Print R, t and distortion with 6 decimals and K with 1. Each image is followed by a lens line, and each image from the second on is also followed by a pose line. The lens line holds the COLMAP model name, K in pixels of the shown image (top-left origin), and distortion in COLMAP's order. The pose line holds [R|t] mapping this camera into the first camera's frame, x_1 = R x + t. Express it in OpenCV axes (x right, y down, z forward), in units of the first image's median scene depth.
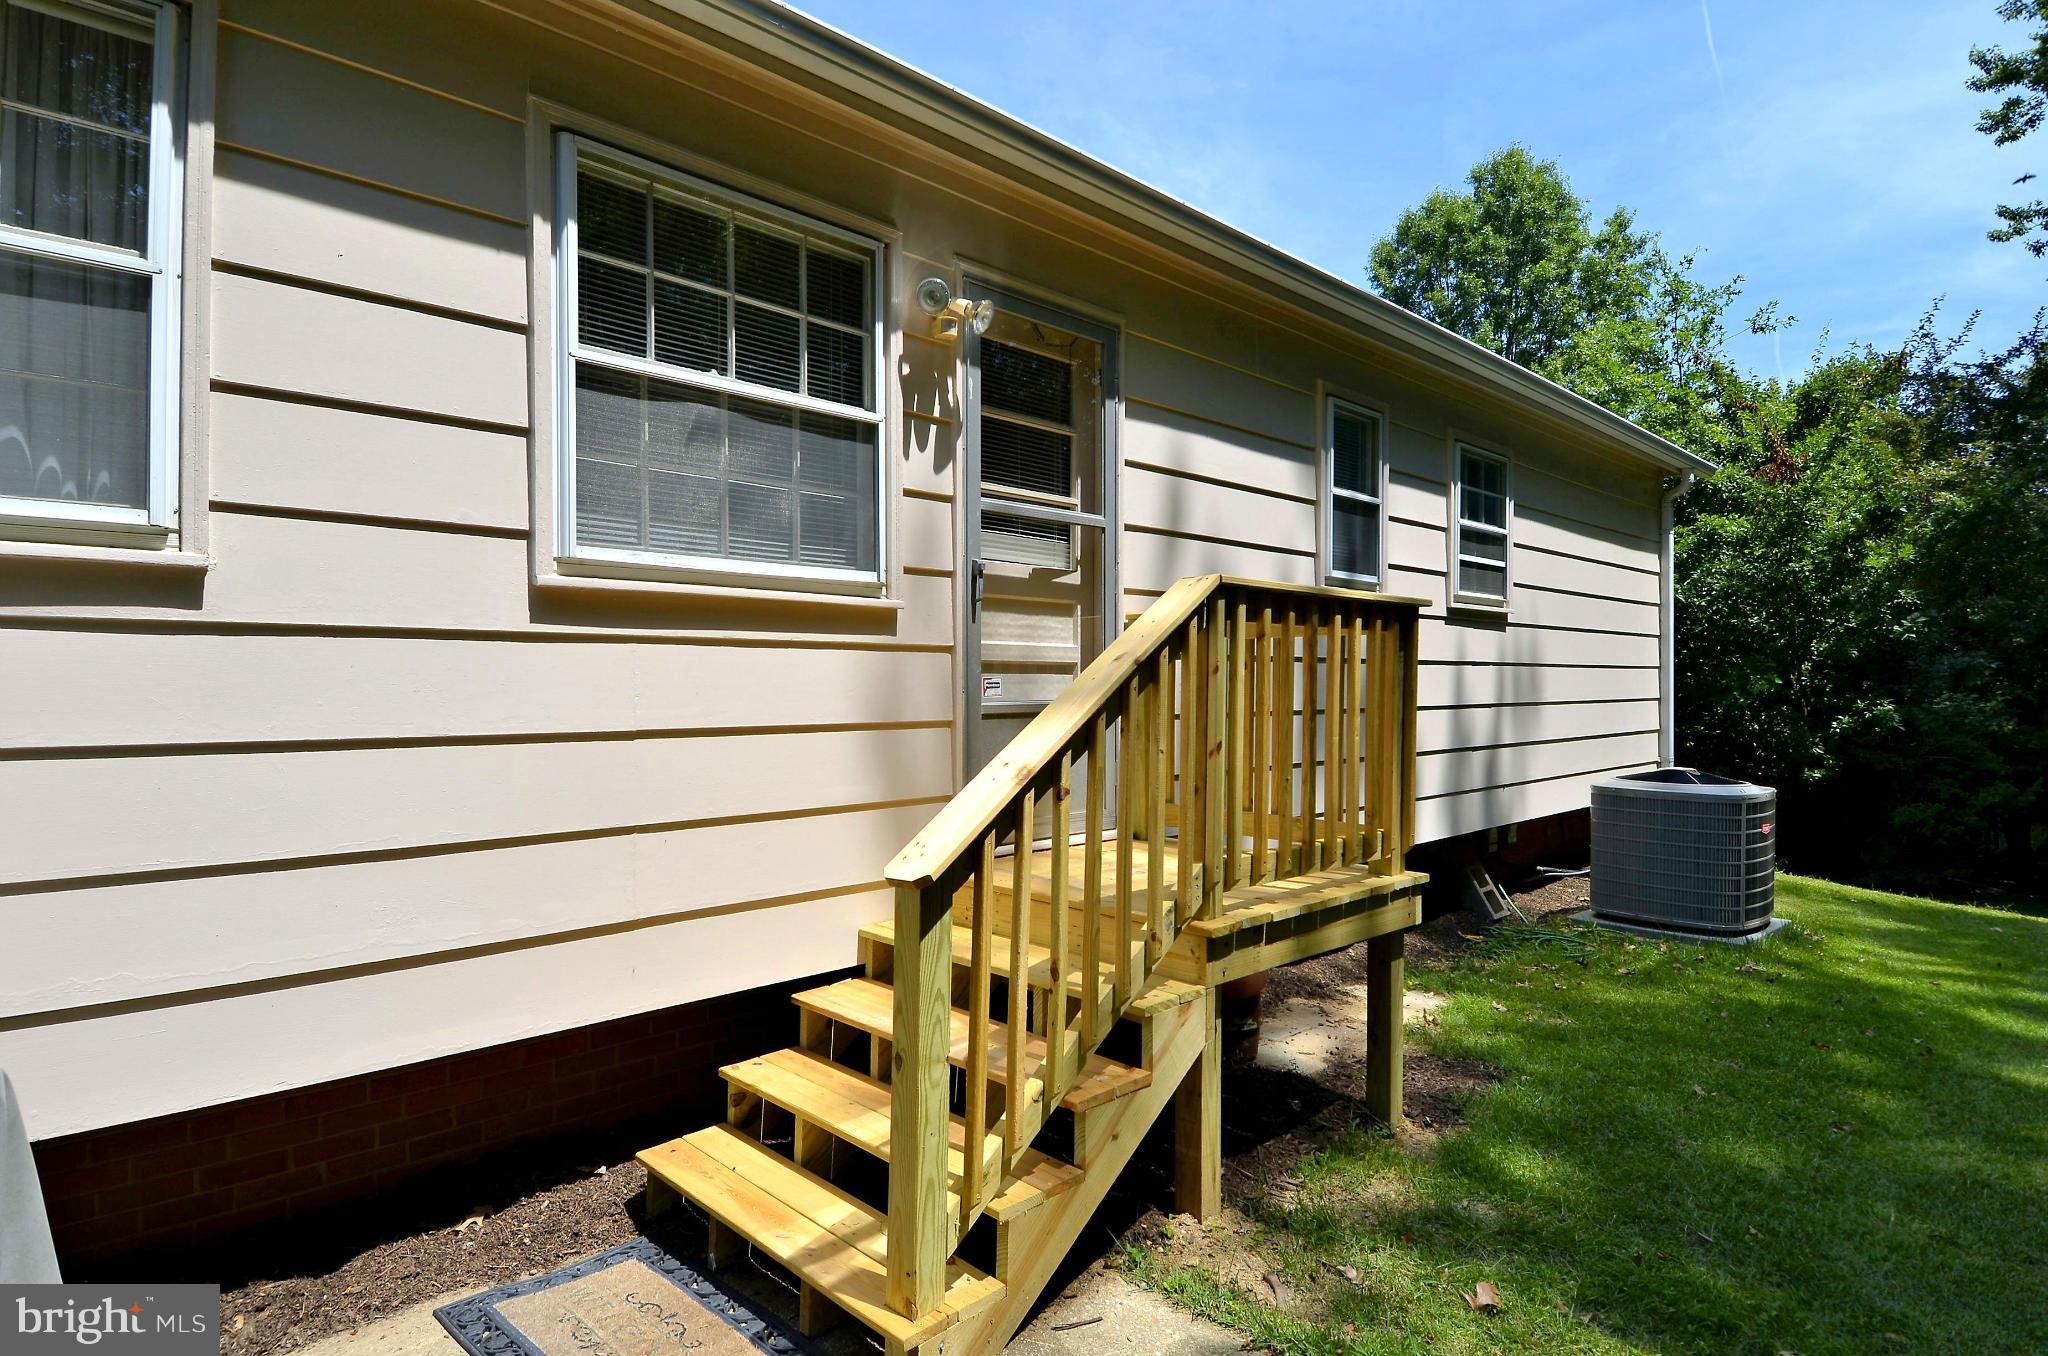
lens RADIAL K [[1088.2, 0, 1060.8], [0, 1088.2, 706.4], [0, 0, 1]] dist [0.077337, -0.087227]
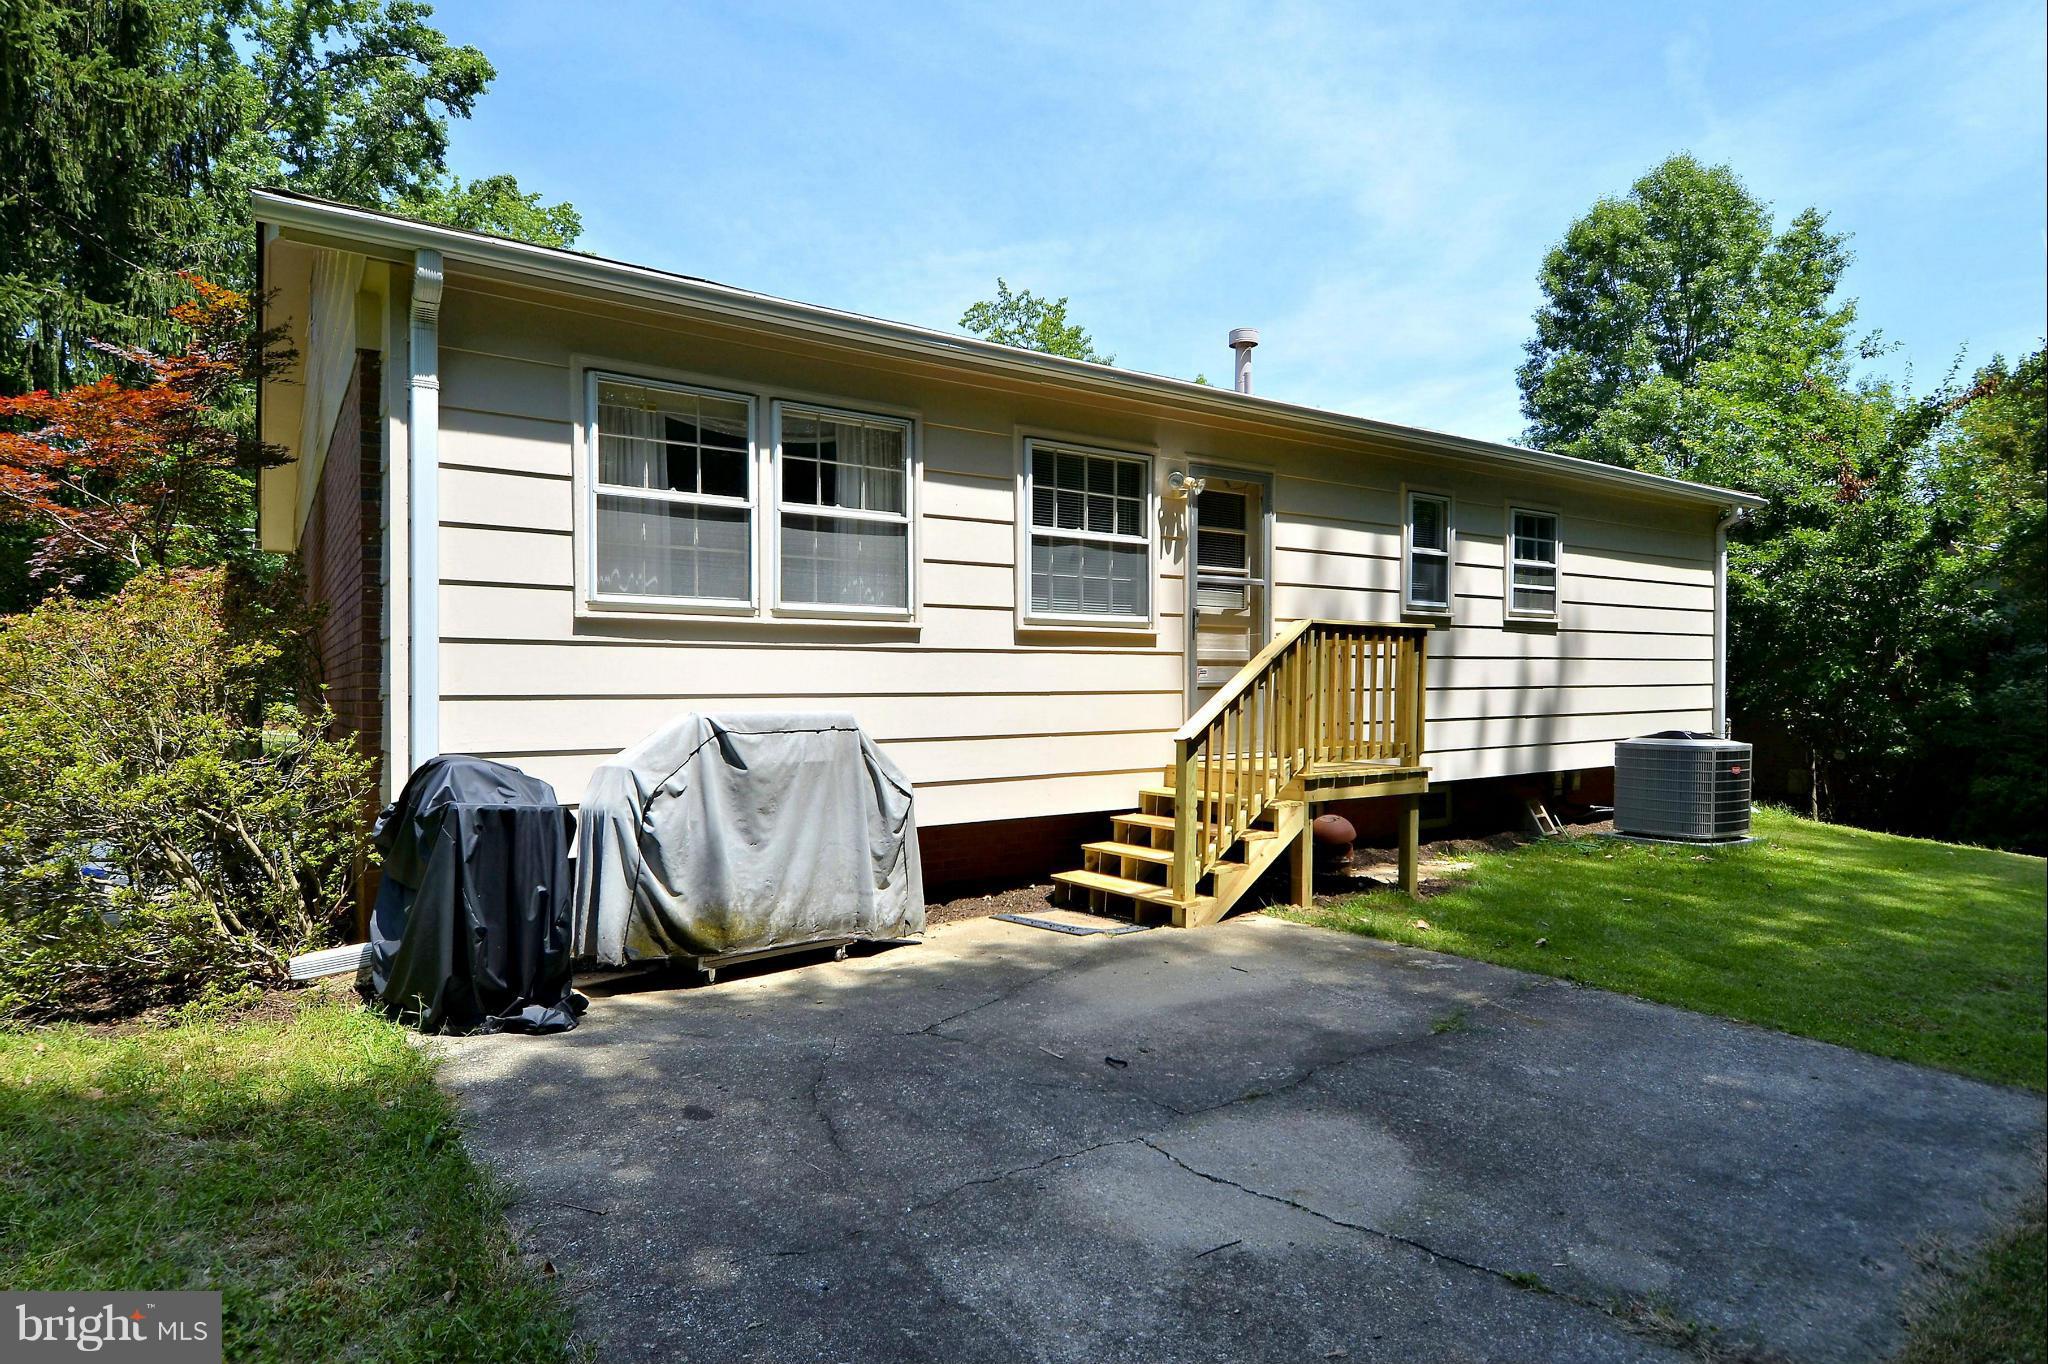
lens RADIAL K [[1088.2, 0, 1060.8], [0, 1088.2, 710.4], [0, 0, 1]] dist [0.077337, -0.087227]
pose [[0.987158, 0.001027, -0.159745, -0.002923], [0.000158, 0.999973, 0.007402, 0.036532], [0.159748, -0.007332, 0.987131, -0.999152]]
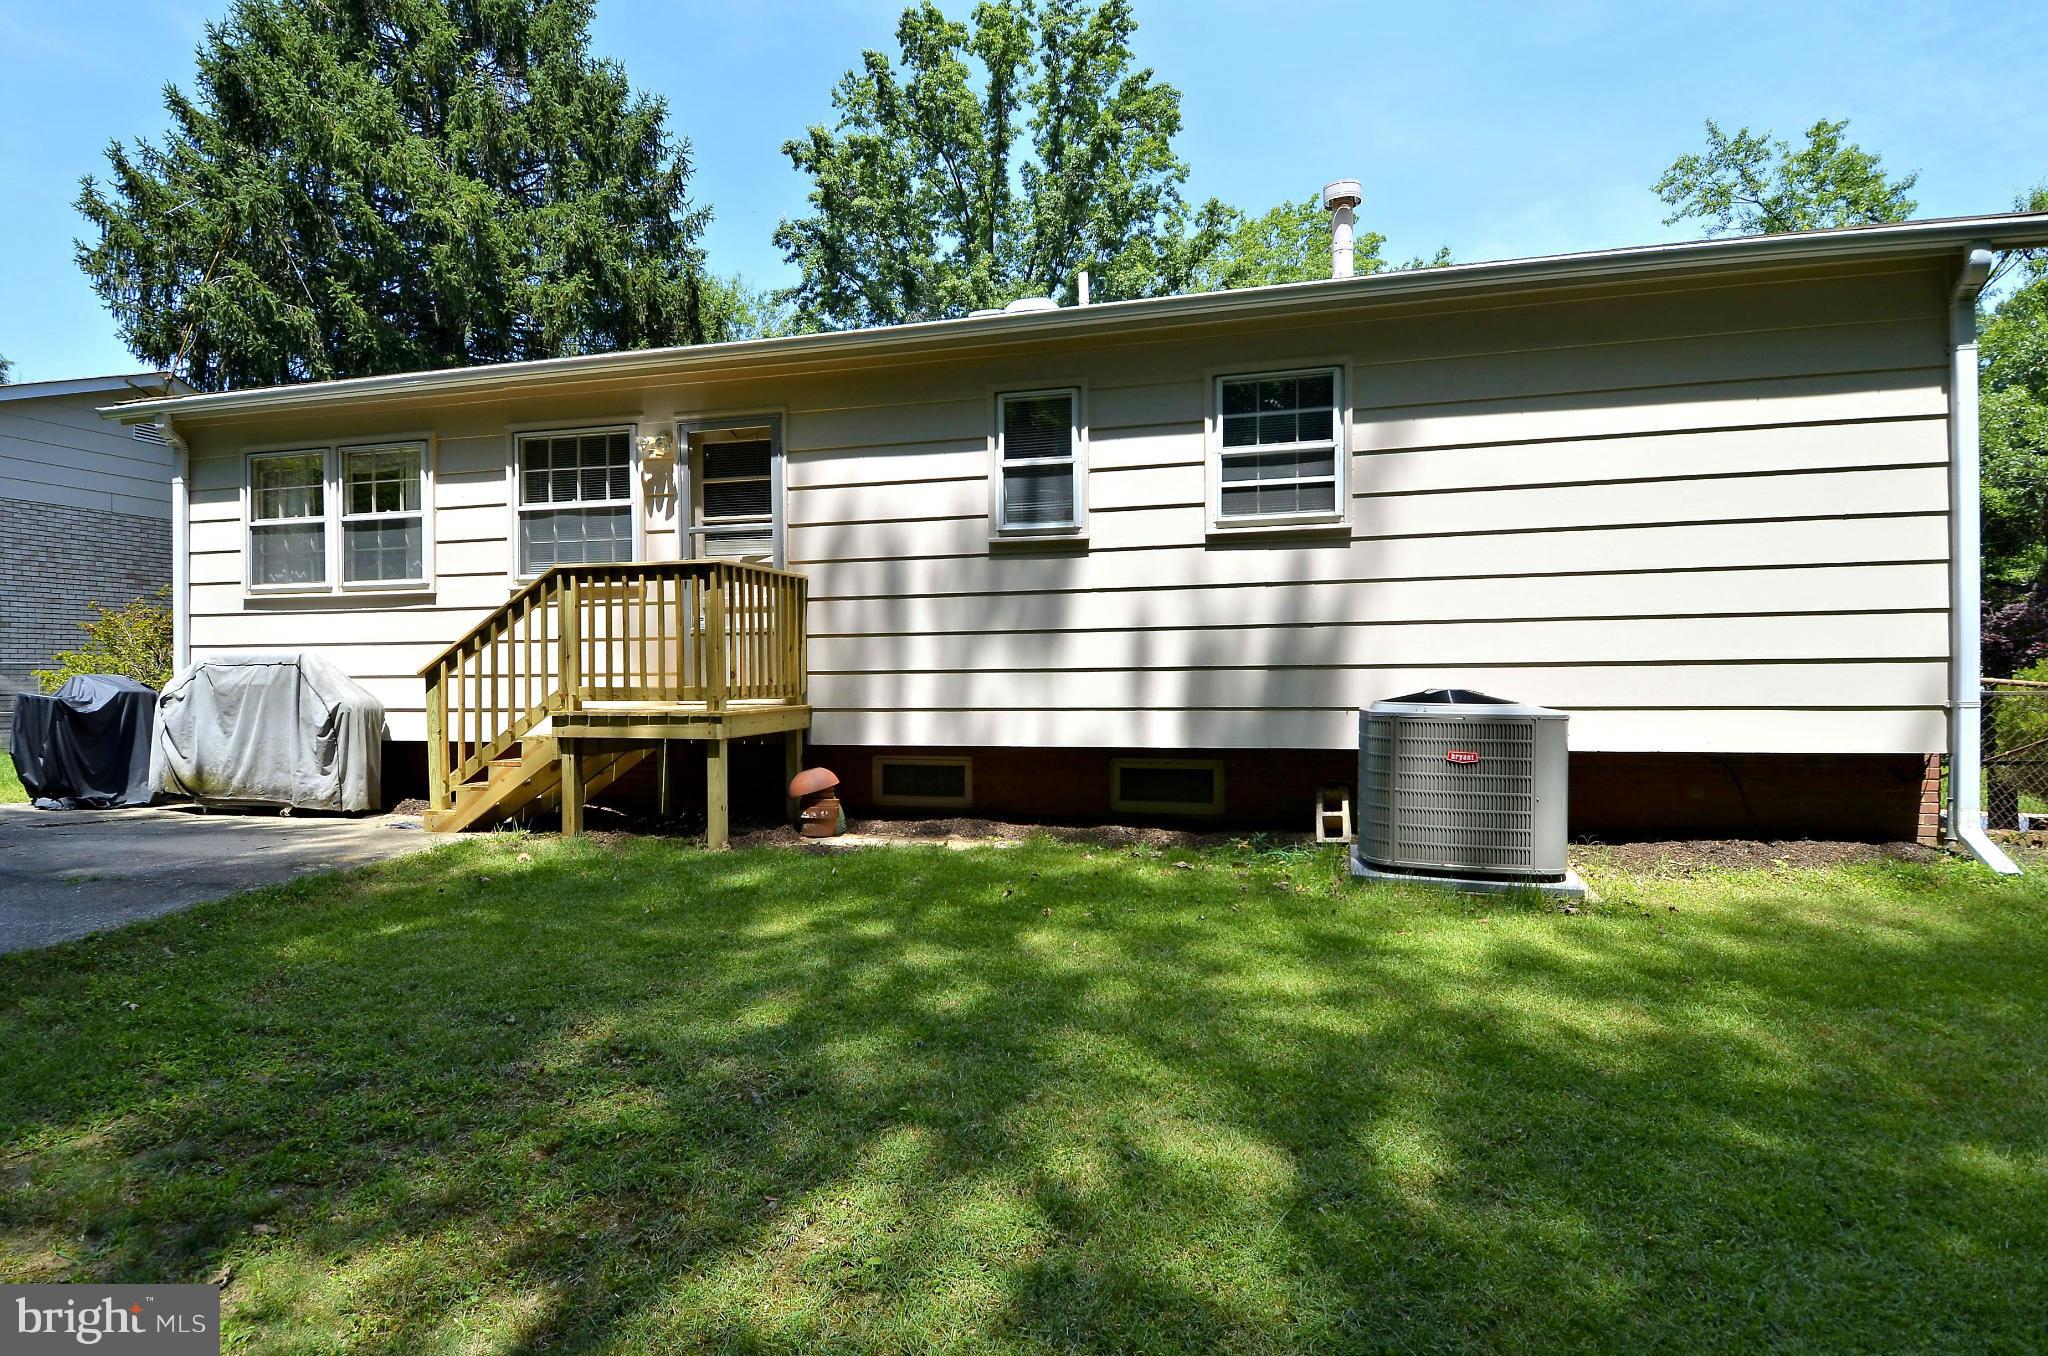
lens RADIAL K [[1063.5, 0, 1022.3], [0, 1063.5, 690.1], [0, 0, 1]] dist [0.057551, -0.058554]
pose [[0.500878, 0.021151, -0.865259, 2.065853], [-0.003327, 0.999741, 0.022512, 0.068922], [0.865511, -0.008397, 0.500819, 0.558381]]
